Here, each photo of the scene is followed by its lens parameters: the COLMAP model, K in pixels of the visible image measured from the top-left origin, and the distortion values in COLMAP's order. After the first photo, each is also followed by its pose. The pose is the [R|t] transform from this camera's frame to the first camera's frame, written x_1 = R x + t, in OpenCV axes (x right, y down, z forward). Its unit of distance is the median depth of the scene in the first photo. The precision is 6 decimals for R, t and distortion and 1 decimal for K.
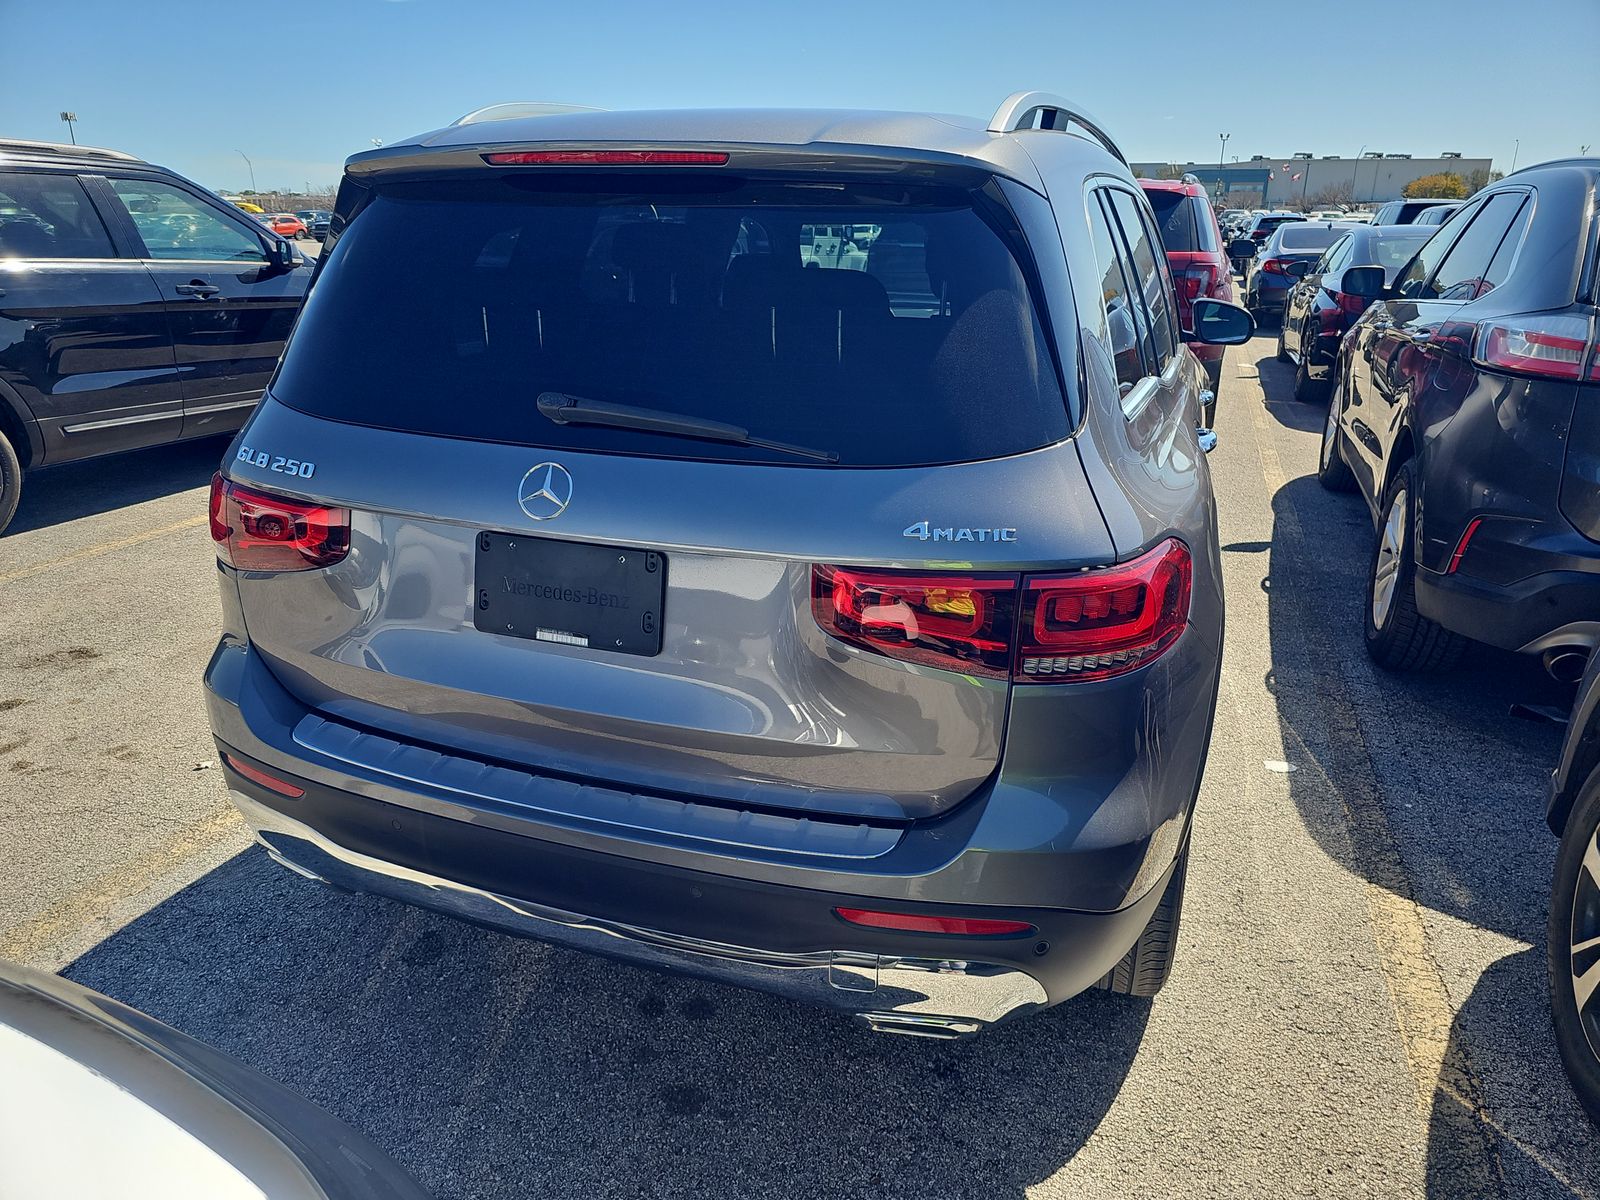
lens RADIAL K [[1110.7, 0, 809.5], [0, 1110.7, 592.6], [0, 0, 1]] dist [0.033265, -0.041500]
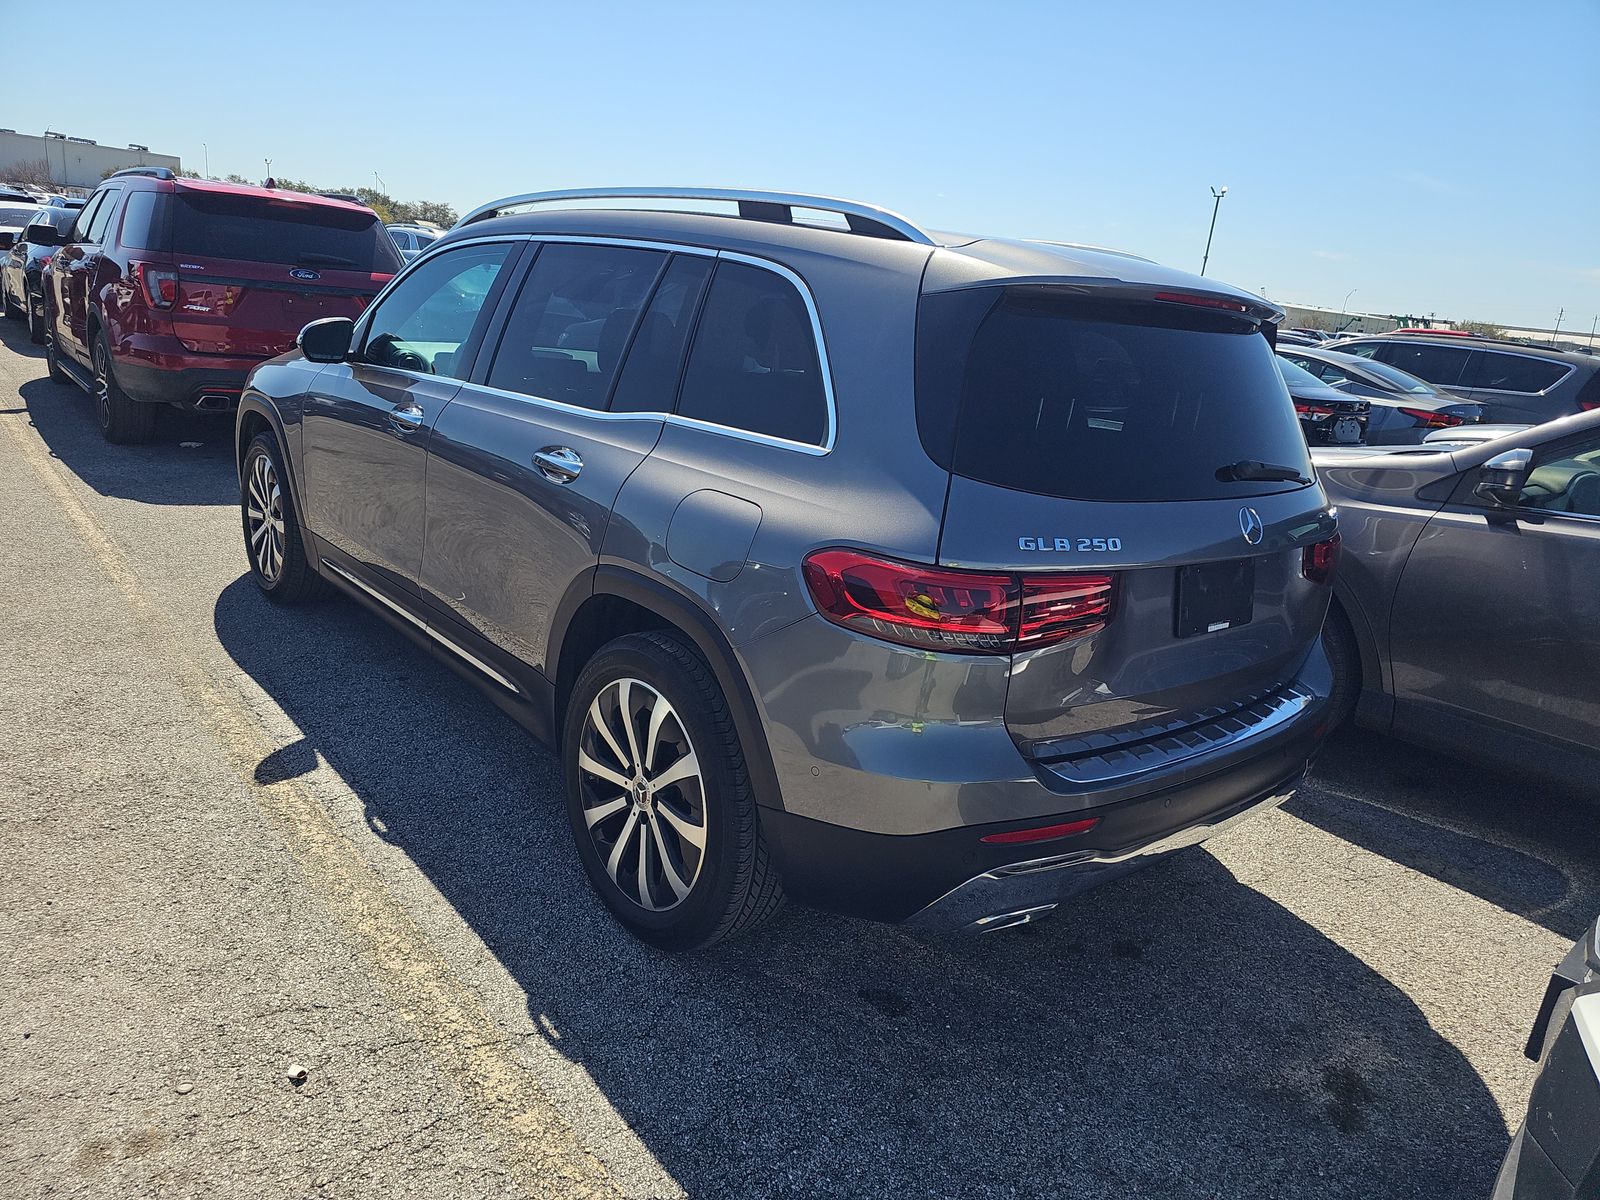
lens RADIAL K [[1110.7, 0, 789.0], [0, 1110.7, 599.1], [0, 0, 1]] dist [0.033265, -0.041500]
pose [[0.478633, -0.197858, 0.855431, -1.292821], [0.183337, 0.975324, 0.123008, -0.206461], [-0.858660, 0.097957, 0.503097, 0.555510]]
